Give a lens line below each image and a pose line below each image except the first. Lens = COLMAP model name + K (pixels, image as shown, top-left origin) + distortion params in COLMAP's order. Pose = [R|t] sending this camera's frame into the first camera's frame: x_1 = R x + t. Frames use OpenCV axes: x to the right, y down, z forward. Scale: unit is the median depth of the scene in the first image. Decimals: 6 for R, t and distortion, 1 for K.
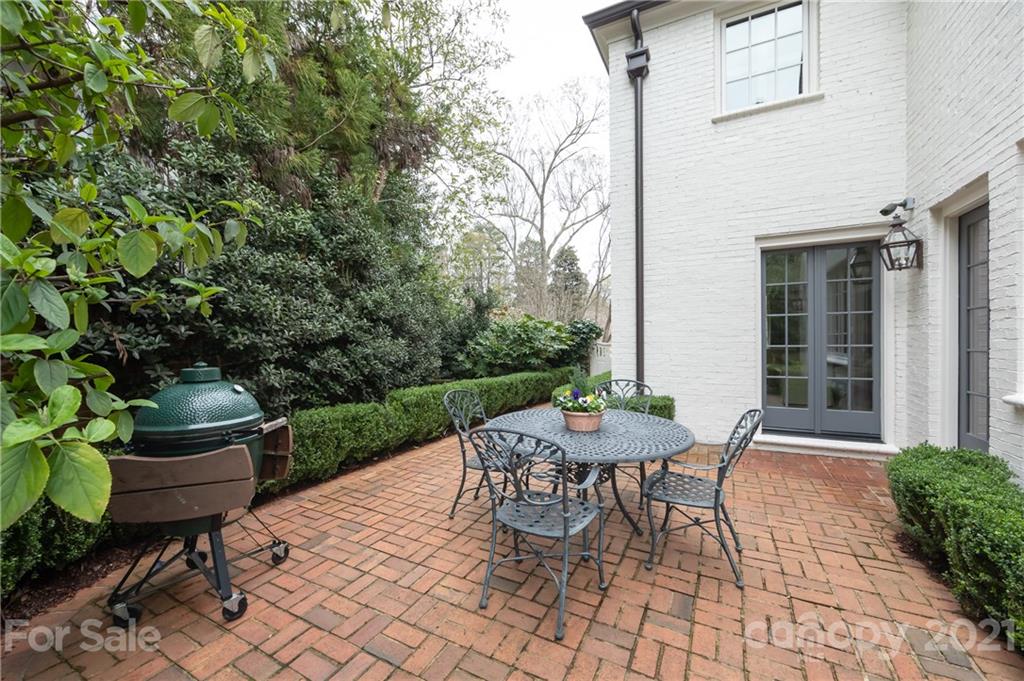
lens RADIAL K [[400.4, 0, 514.8], [0, 400.4, 341.5], [0, 0, 1]] dist [-0.000717, 0.000216]
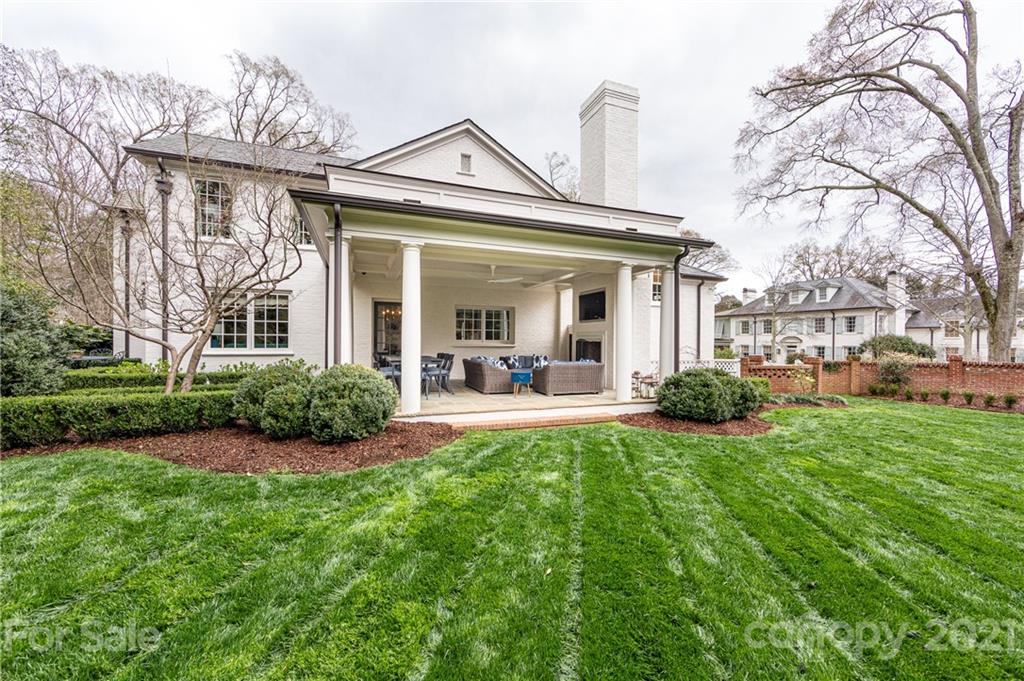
lens RADIAL K [[400.4, 0, 516.9], [0, 400.4, 341.4], [0, 0, 1]] dist [-0.000717, 0.000216]
pose [[0.666091, 0.016402, 0.745690, 0.028845], [-0.006424, 0.999847, -0.016255, 0.030825], [-0.745843, 0.006037, 0.666095, -1.435100]]
